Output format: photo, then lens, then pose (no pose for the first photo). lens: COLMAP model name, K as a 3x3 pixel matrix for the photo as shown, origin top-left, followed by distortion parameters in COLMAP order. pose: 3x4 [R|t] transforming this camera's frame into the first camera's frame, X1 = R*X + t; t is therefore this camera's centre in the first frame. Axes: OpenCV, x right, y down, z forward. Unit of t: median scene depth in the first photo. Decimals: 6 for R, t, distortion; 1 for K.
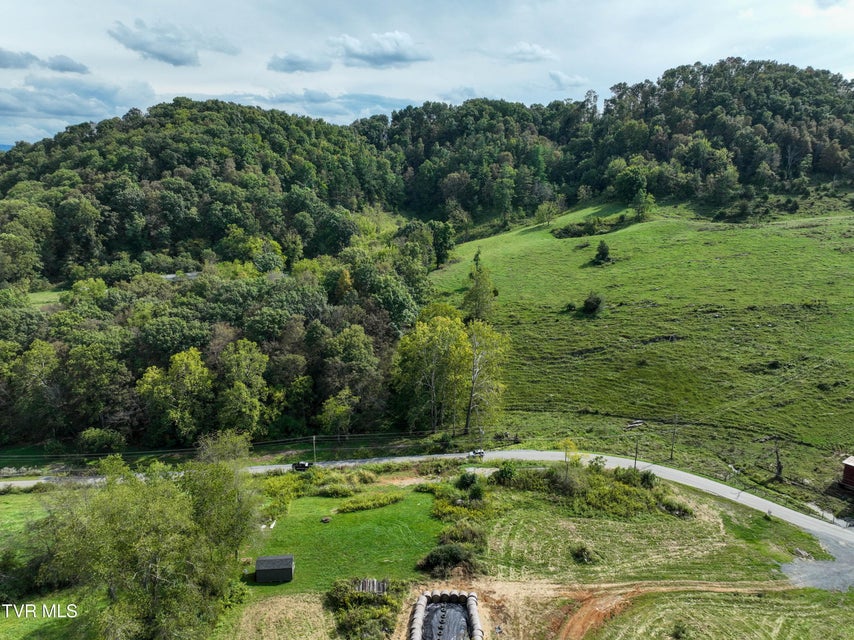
lens RADIAL K [[600.1, 0, 429.6], [0, 600.1, 317.7], [0, 0, 1]] dist [-0.000115, 0.021305]
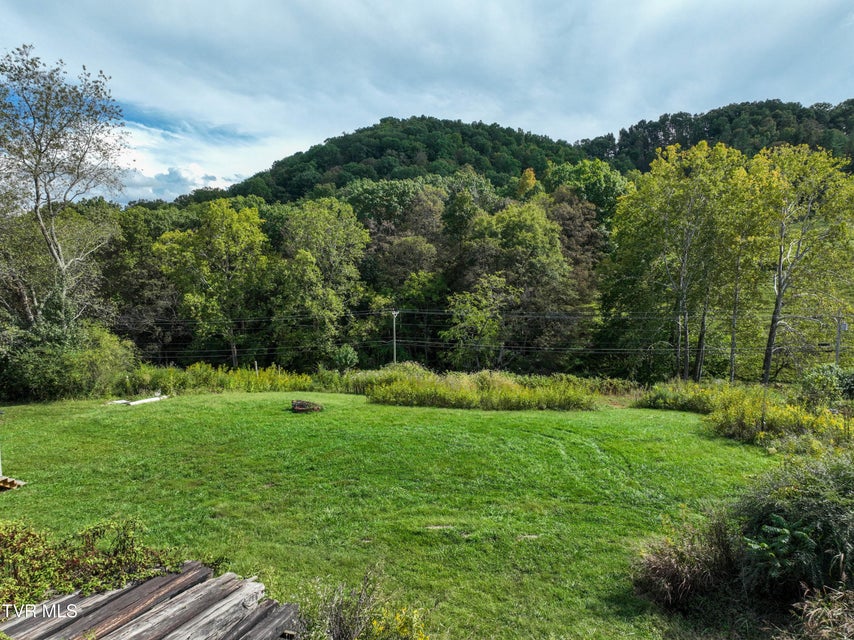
lens RADIAL K [[600.1, 0, 429.6], [0, 600.1, 317.7], [0, 0, 1]] dist [-0.000115, 0.021305]
pose [[0.932879, 0.019938, -0.359639, -0.005816], [-0.083255, 0.983364, -0.161441, 0.144385], [0.350437, 0.180547, 0.919019, 0.320621]]
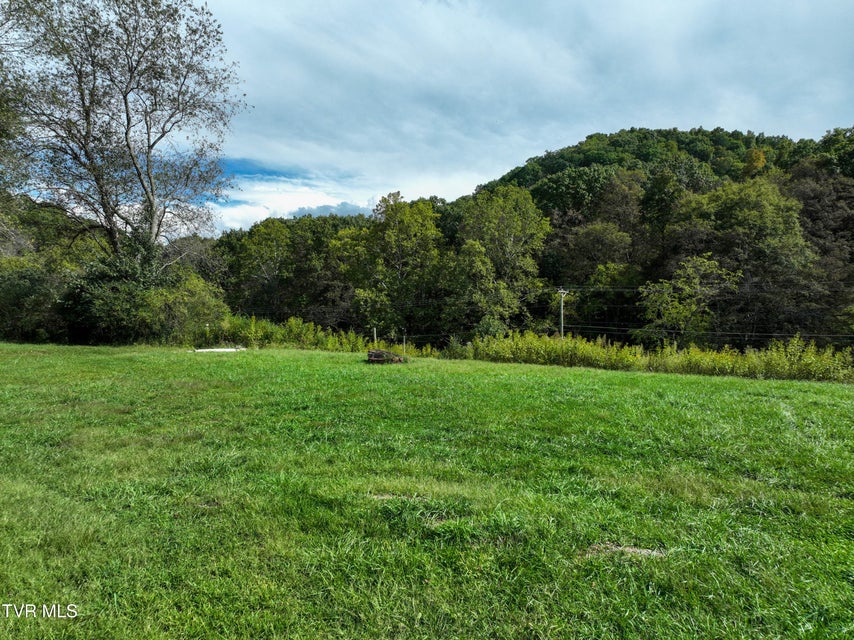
lens RADIAL K [[600.1, 0, 429.6], [0, 600.1, 317.7], [0, 0, 1]] dist [-0.000115, 0.021305]
pose [[0.757726, 0.008977, -0.652511, -0.010556], [-0.158200, 0.972605, -0.170328, 0.152852], [0.633107, 0.232289, 0.738389, 0.365534]]
